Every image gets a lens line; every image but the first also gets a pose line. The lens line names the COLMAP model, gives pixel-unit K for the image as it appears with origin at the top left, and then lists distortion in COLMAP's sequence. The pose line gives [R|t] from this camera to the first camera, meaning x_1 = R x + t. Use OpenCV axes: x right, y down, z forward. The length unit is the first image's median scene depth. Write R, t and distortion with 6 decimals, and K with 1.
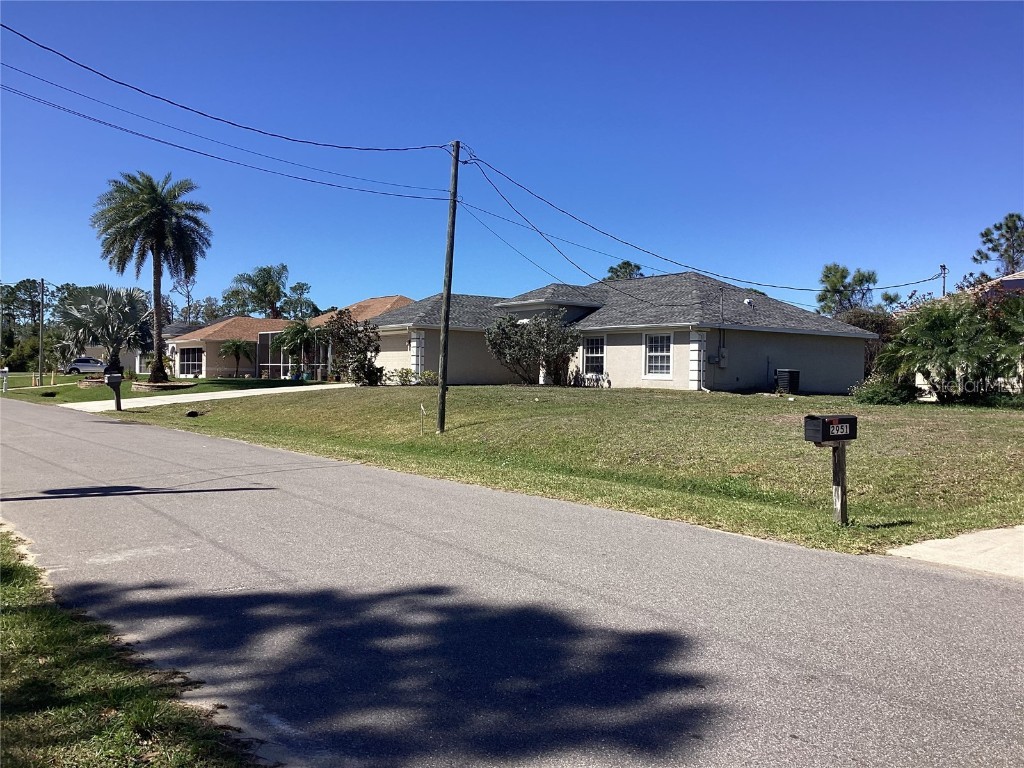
lens RADIAL K [[914.7, 0, 511.3], [0, 914.7, 359.4], [0, 0, 1]] dist [0.005580, 0.003506]
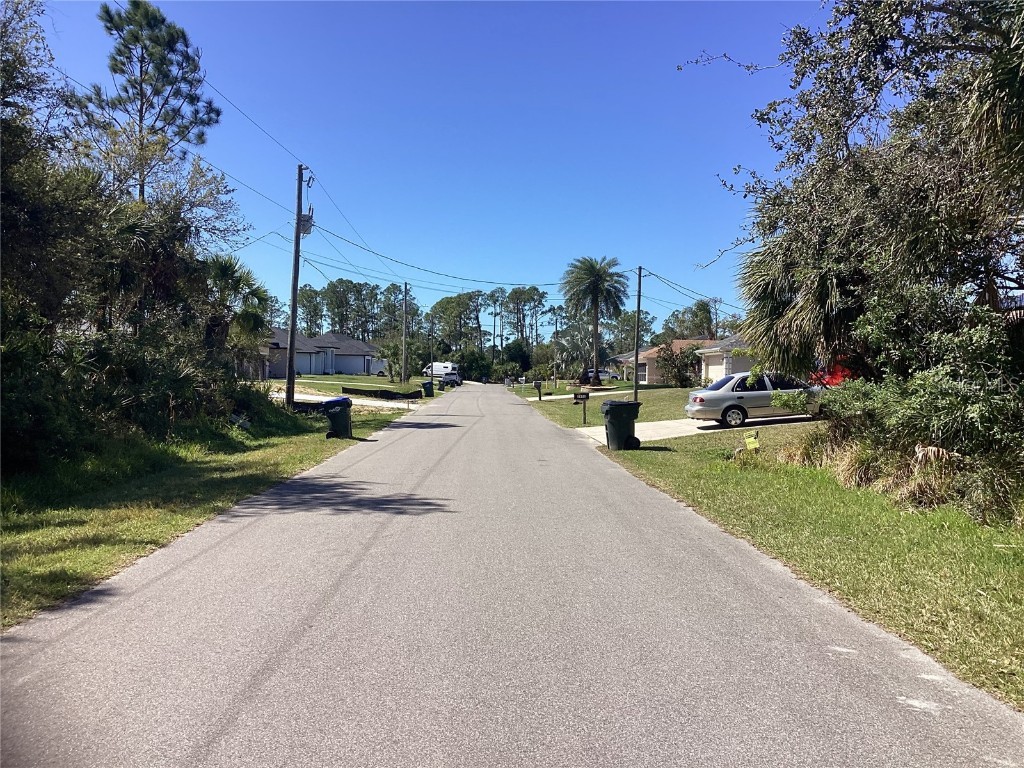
lens RADIAL K [[908.6, 0, 499.4], [0, 908.6, 381.7], [0, 0, 1]] dist [0.115483, -0.219509]
pose [[0.800865, 0.002114, -0.598841, 0.438692], [0.008380, 0.999856, 0.014738, -0.006745], [0.598786, -0.016822, 0.800732, -0.394659]]
